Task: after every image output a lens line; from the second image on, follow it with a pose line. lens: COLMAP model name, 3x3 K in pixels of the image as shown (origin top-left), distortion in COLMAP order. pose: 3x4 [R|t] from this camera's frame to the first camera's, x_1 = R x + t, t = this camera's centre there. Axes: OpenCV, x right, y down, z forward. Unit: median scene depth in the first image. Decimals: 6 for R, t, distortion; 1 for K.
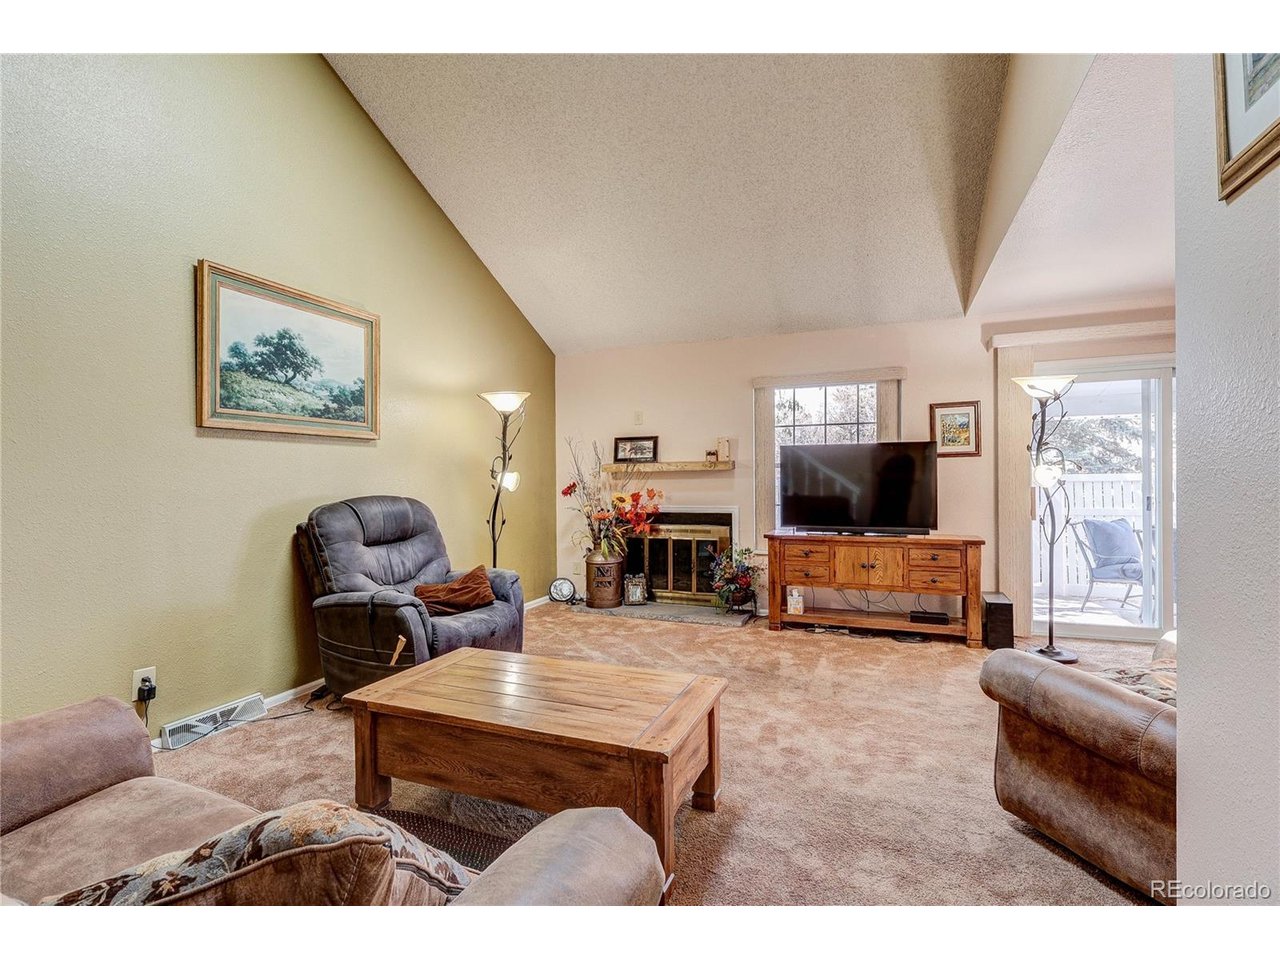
lens RADIAL K [[602.8, 0, 639.2], [0, 602.8, 474.5], [0, 0, 1]] dist [-0.002945, -0.000394]
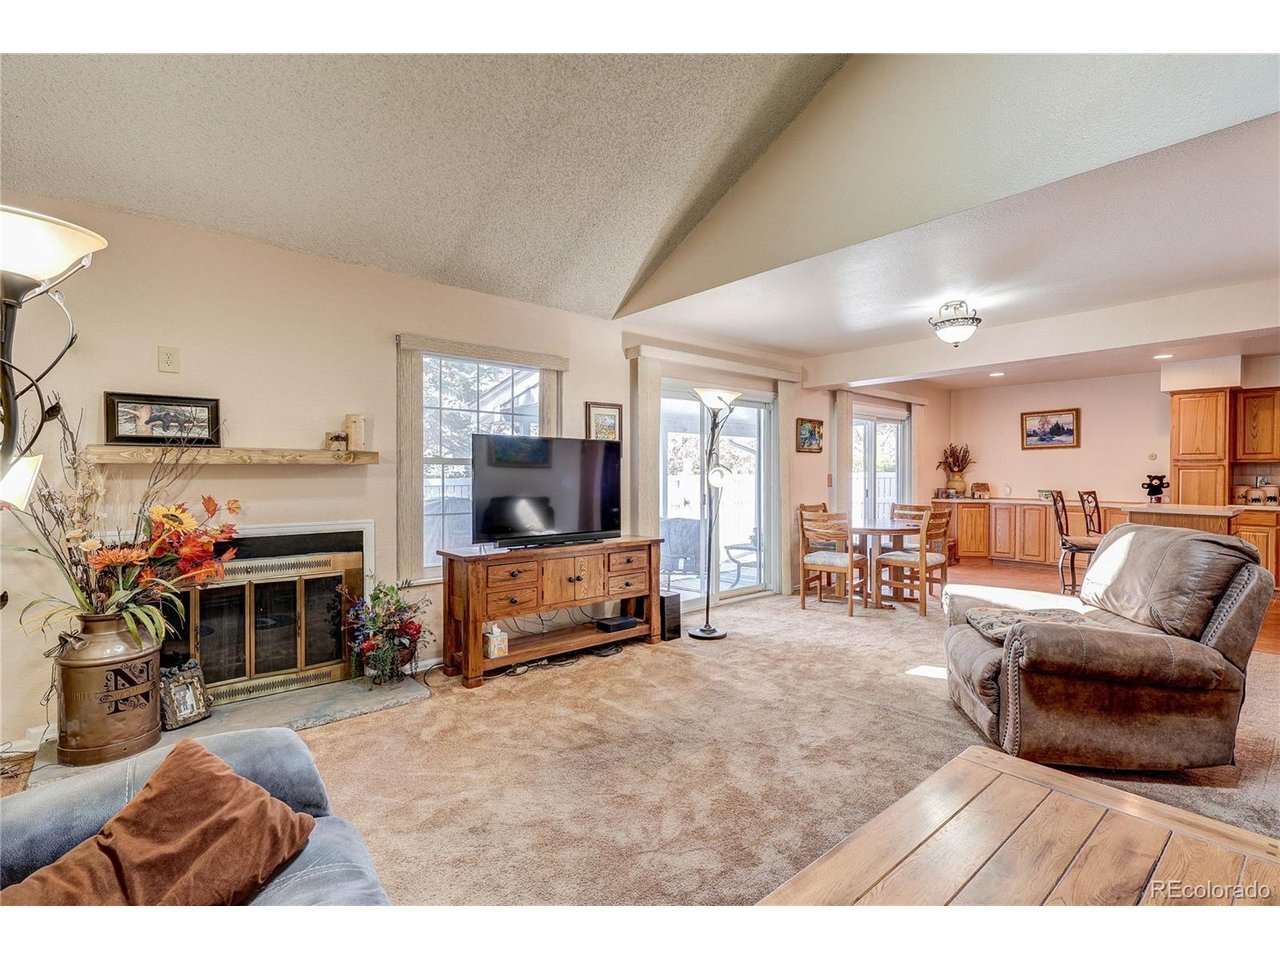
lens RADIAL K [[602.8, 0, 639.2], [0, 602.8, 474.5], [0, 0, 1]] dist [-0.002945, -0.000394]
pose [[0.449509, 0.011660, 0.893199, -0.385410], [-0.008839, 0.999924, -0.008604, 0.007524], [-0.893232, -0.004027, 0.449578, 0.563207]]
